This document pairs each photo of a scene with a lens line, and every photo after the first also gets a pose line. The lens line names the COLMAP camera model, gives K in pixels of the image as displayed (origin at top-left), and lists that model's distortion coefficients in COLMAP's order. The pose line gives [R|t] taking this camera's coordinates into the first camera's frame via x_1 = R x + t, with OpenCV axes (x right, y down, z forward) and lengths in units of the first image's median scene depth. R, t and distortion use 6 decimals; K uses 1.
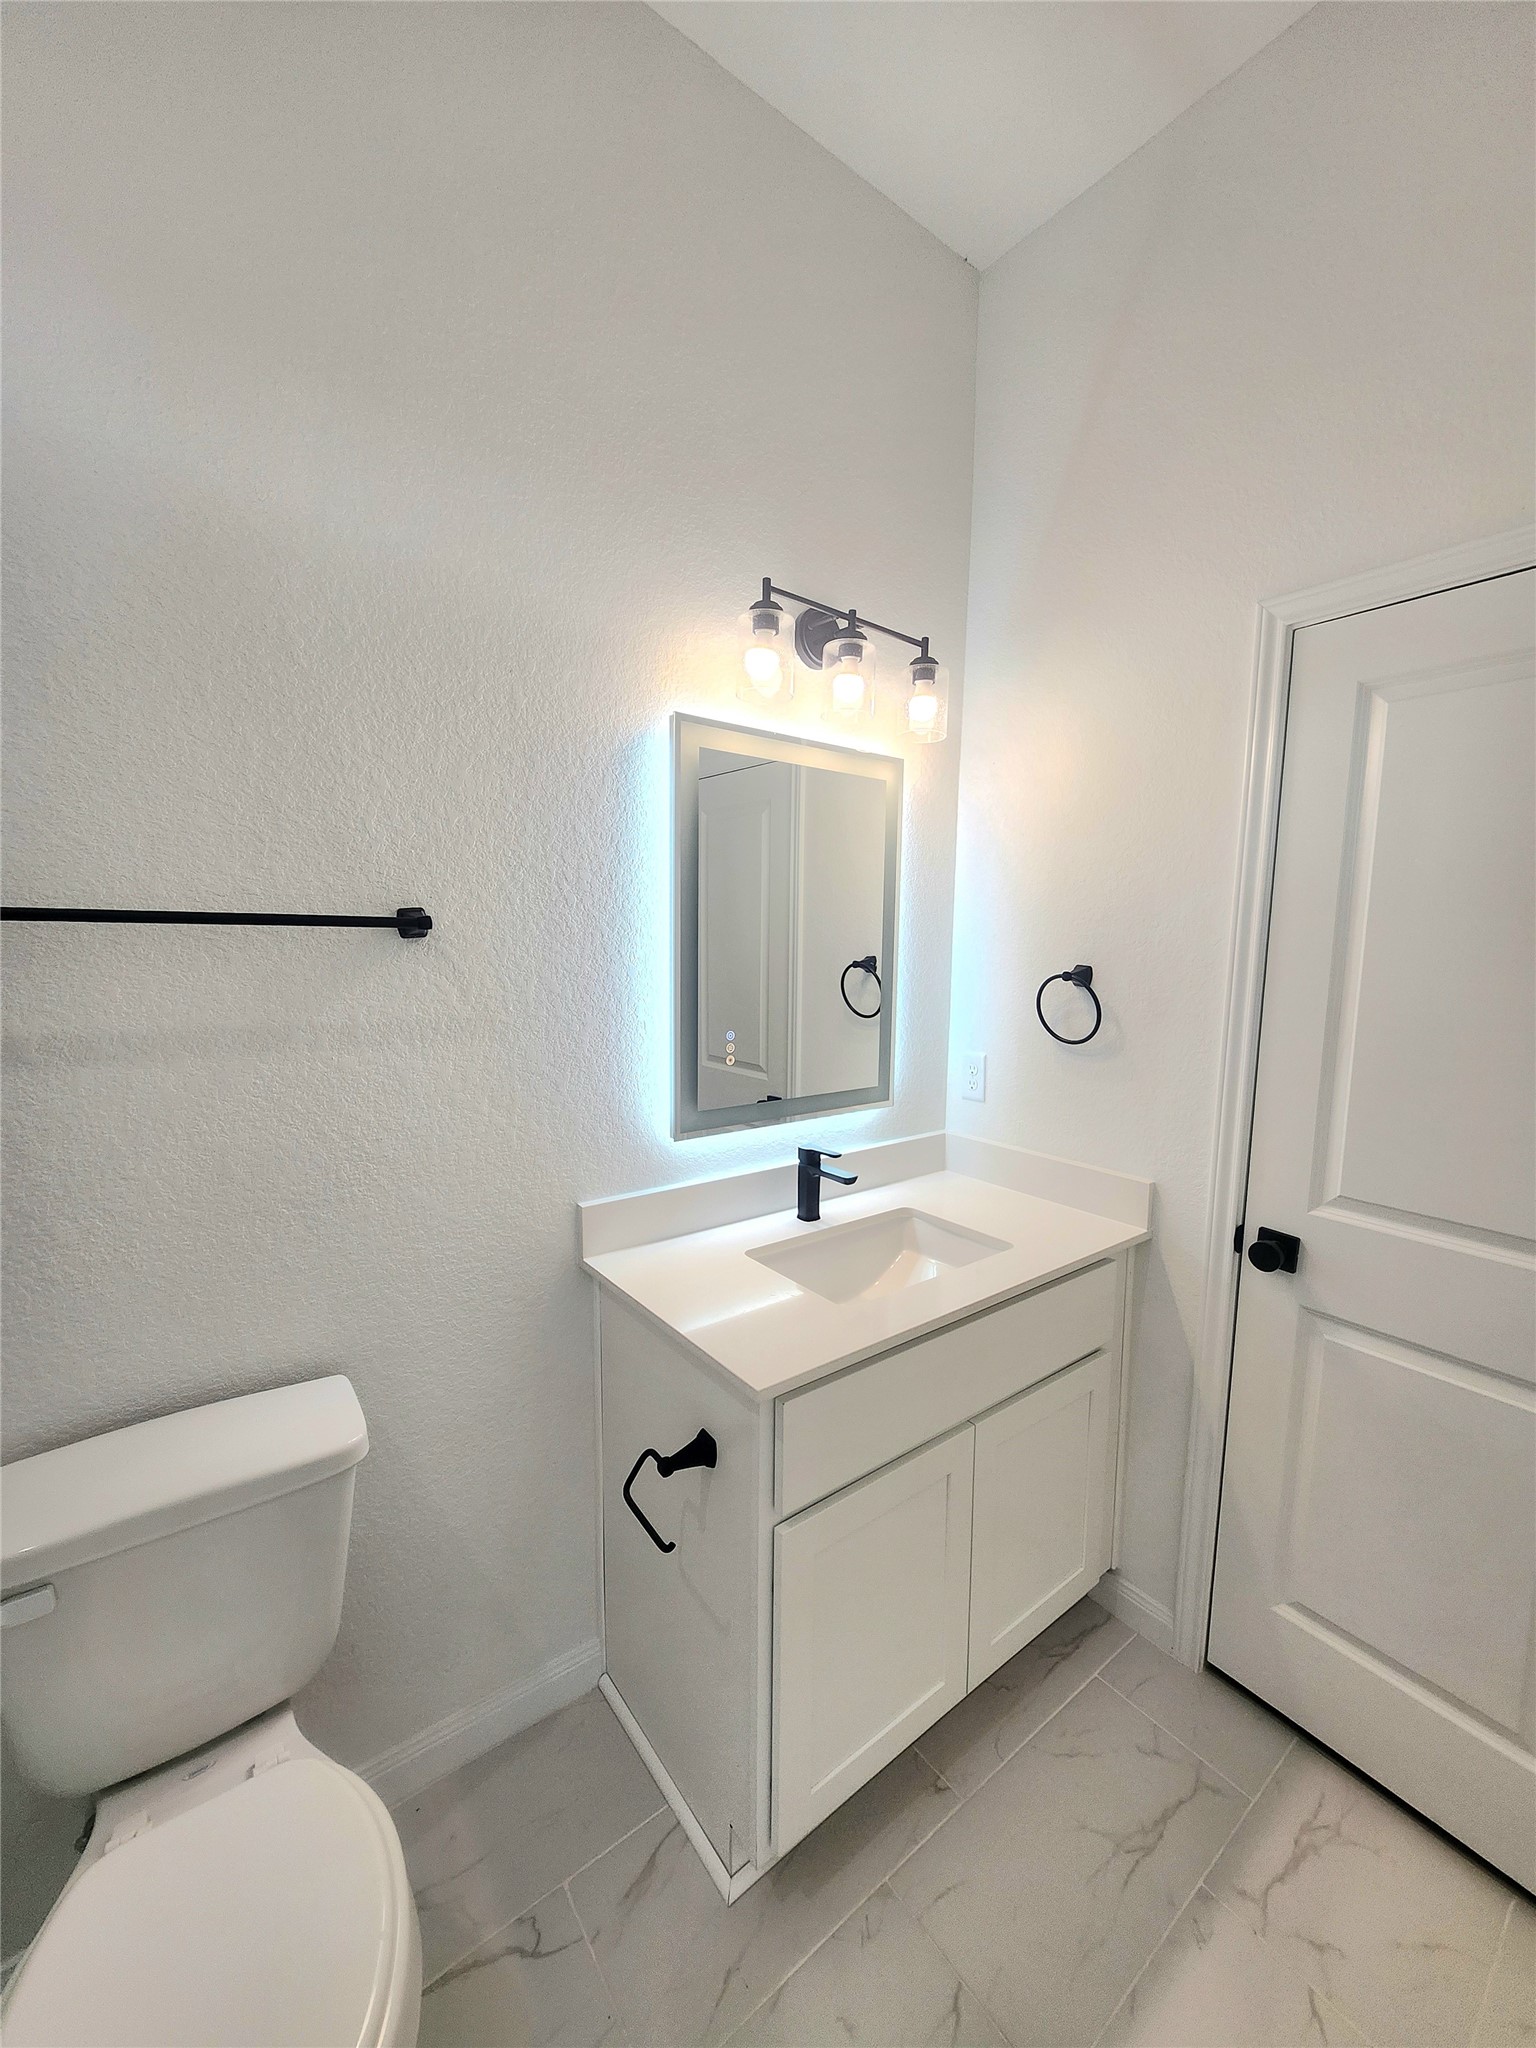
lens RADIAL K [[816.6, 0, 768.0], [0, 816.6, 1018.7], [0, 0, 1]] dist [0.001544, 0.000850]
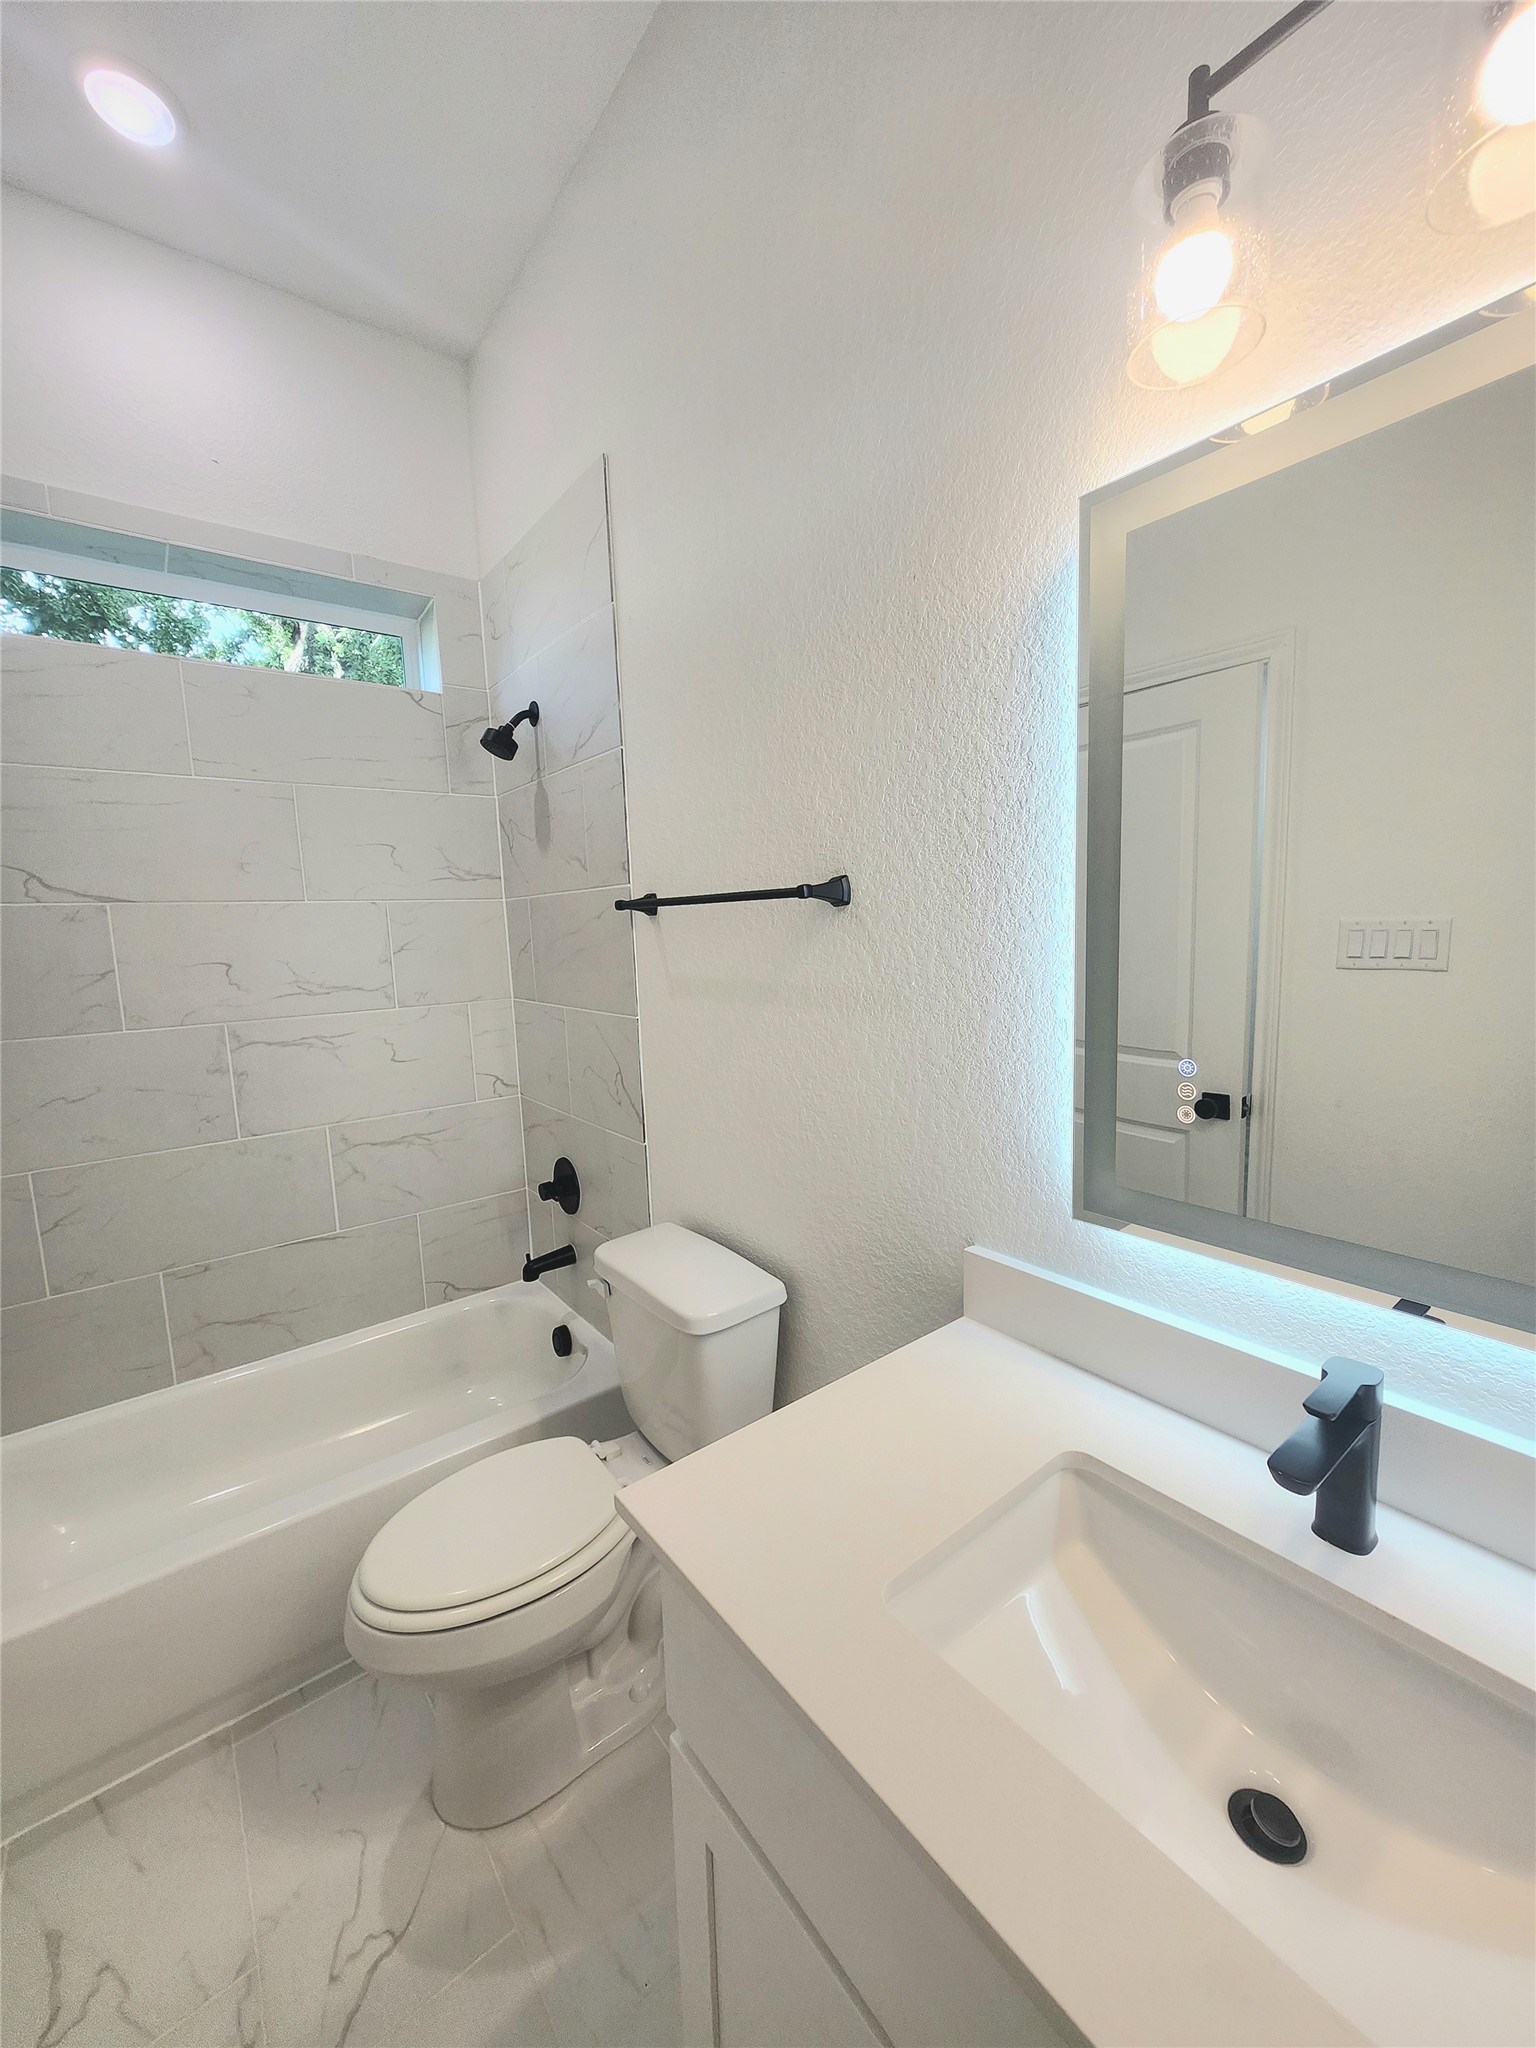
lens RADIAL K [[816.6, 0, 768.3], [0, 816.6, 1037.0], [0, 0, 1]] dist [0.001544, 0.000850]
pose [[0.012934, 0.117690, -0.992966, 0.527797], [-0.074075, 0.990433, 0.116425, -0.044445], [0.997169, 0.072048, 0.021528, 0.811077]]
